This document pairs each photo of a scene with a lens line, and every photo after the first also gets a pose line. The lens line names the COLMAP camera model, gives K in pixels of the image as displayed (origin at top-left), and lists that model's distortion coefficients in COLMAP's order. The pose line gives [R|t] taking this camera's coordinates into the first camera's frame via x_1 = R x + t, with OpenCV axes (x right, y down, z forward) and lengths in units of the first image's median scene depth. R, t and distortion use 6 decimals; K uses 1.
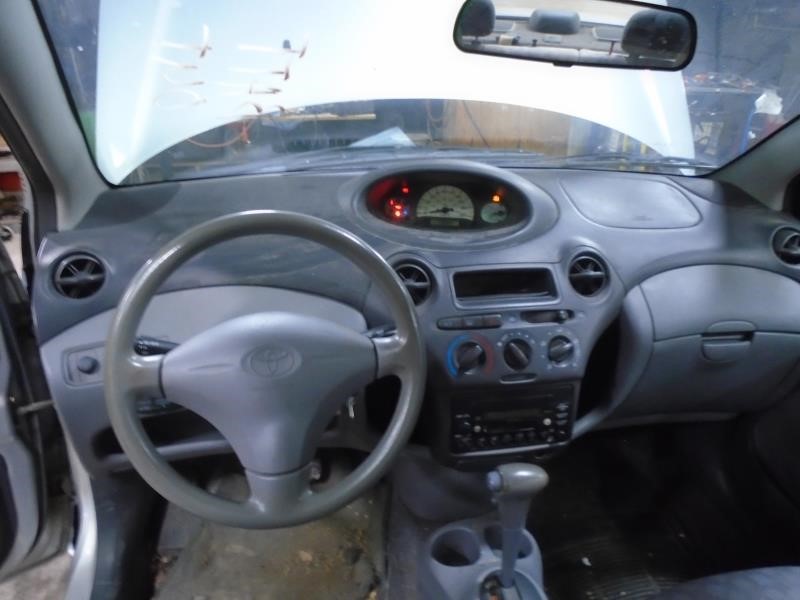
lens RADIAL K [[611.0, 0, 392.4], [0, 611.0, 300.5], [0, 0, 1]] dist [-0.040532, 0.044364]
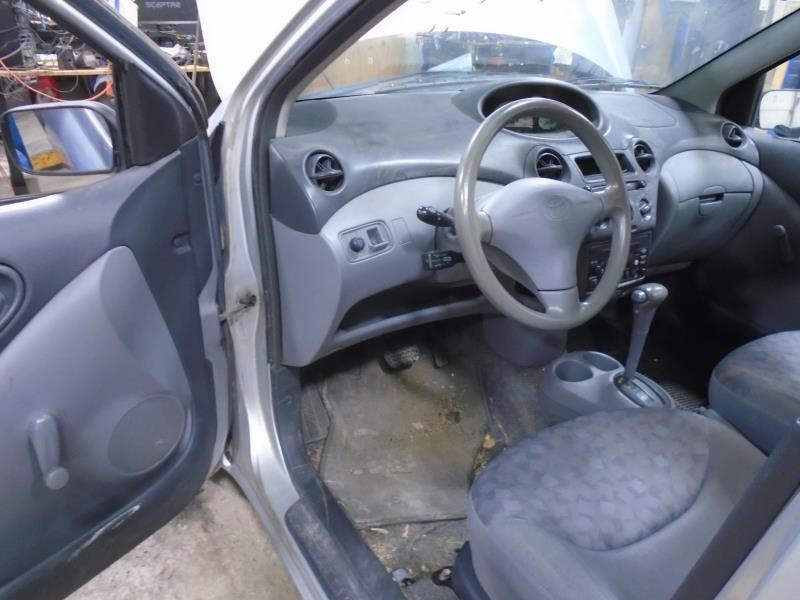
lens RADIAL K [[611.0, 0, 392.4], [0, 611.0, 300.5], [0, 0, 1]] dist [-0.040532, 0.044364]
pose [[0.926213, -0.132647, 0.352894, -0.720648], [0.115628, 0.990894, 0.068980, 0.116748], [-0.358830, -0.023086, 0.933117, -0.099544]]
